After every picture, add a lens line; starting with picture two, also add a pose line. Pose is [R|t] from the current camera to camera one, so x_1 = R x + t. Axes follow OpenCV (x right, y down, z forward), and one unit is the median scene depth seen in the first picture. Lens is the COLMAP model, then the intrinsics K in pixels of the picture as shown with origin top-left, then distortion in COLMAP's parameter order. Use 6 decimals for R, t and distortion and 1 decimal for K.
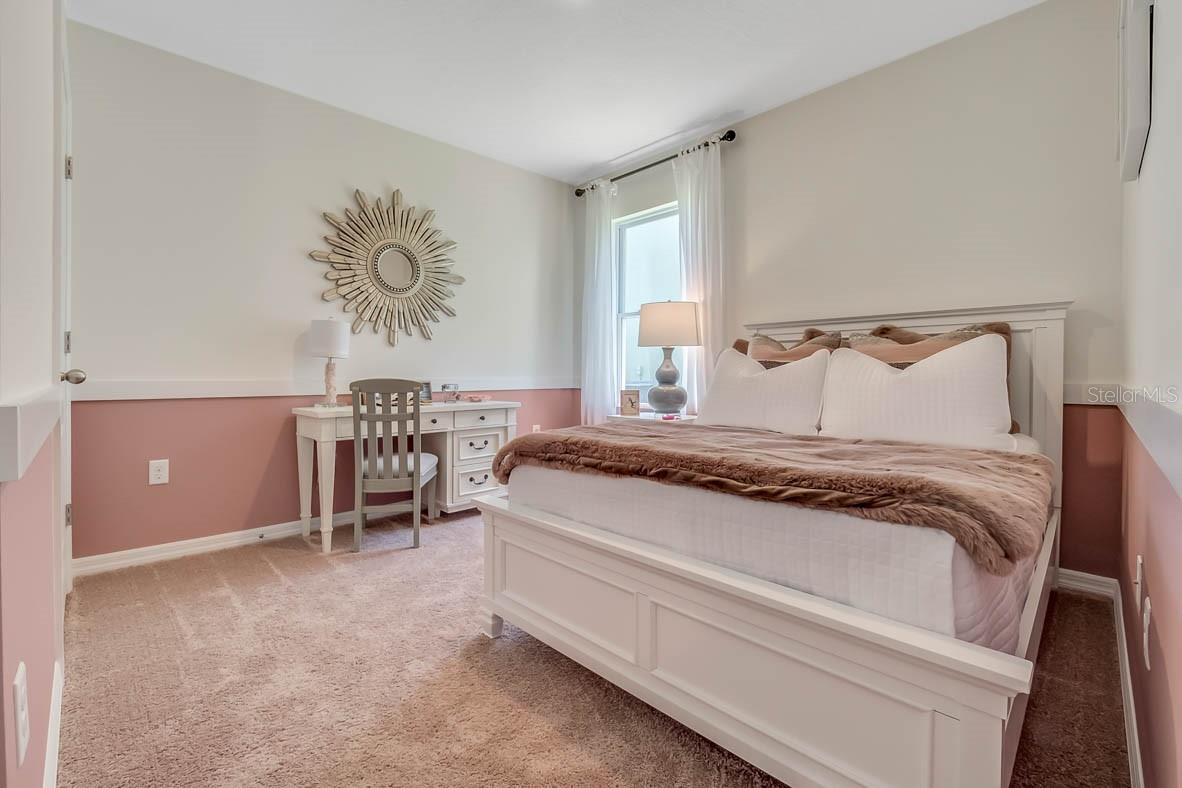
lens RADIAL K [[497.3, 0, 592.3], [0, 497.3, 381.6], [0, 0, 1]] dist [-0.003779, -0.003152]
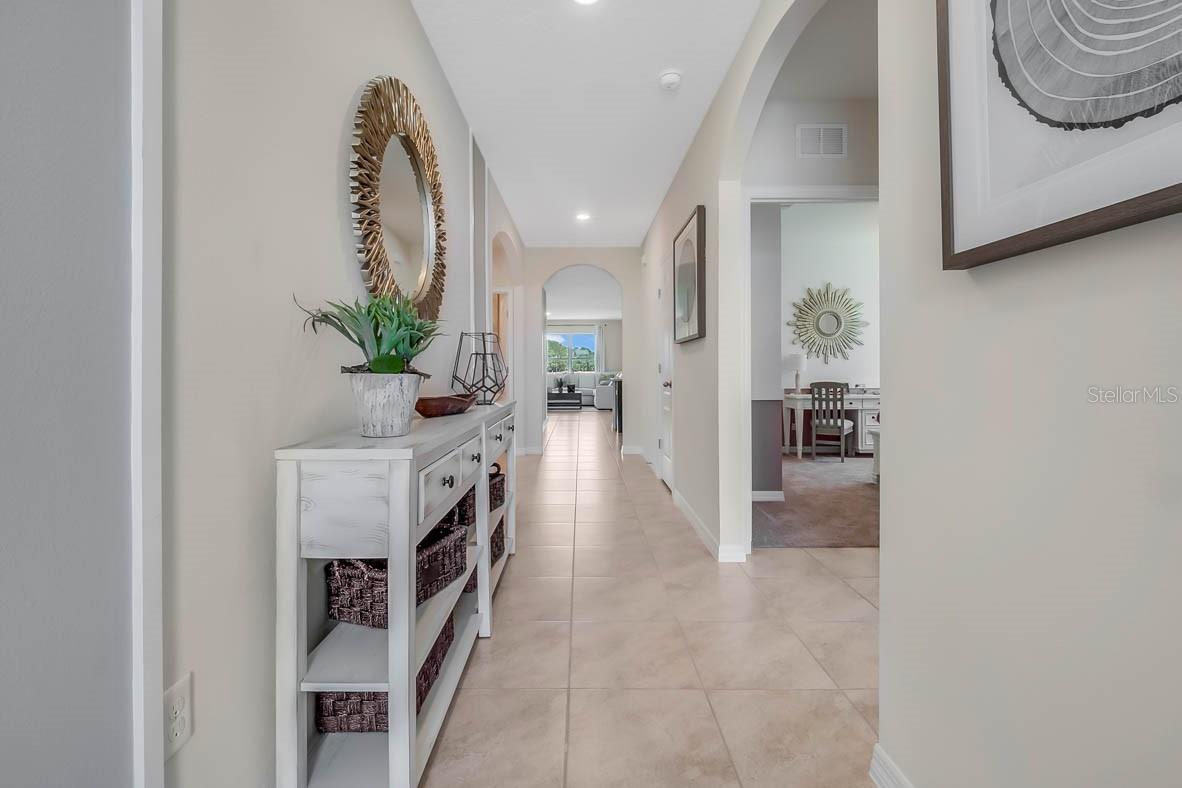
lens RADIAL K [[497.3, 0, 581.7], [0, 497.3, 364.8], [0, 0, 1]] dist [-0.003779, -0.003152]
pose [[0.696879, -0.016689, -0.716995, 0.342205], [-0.003650, 0.999634, -0.026815, -0.015231], [0.717179, 0.021304, 0.696563, -1.112385]]
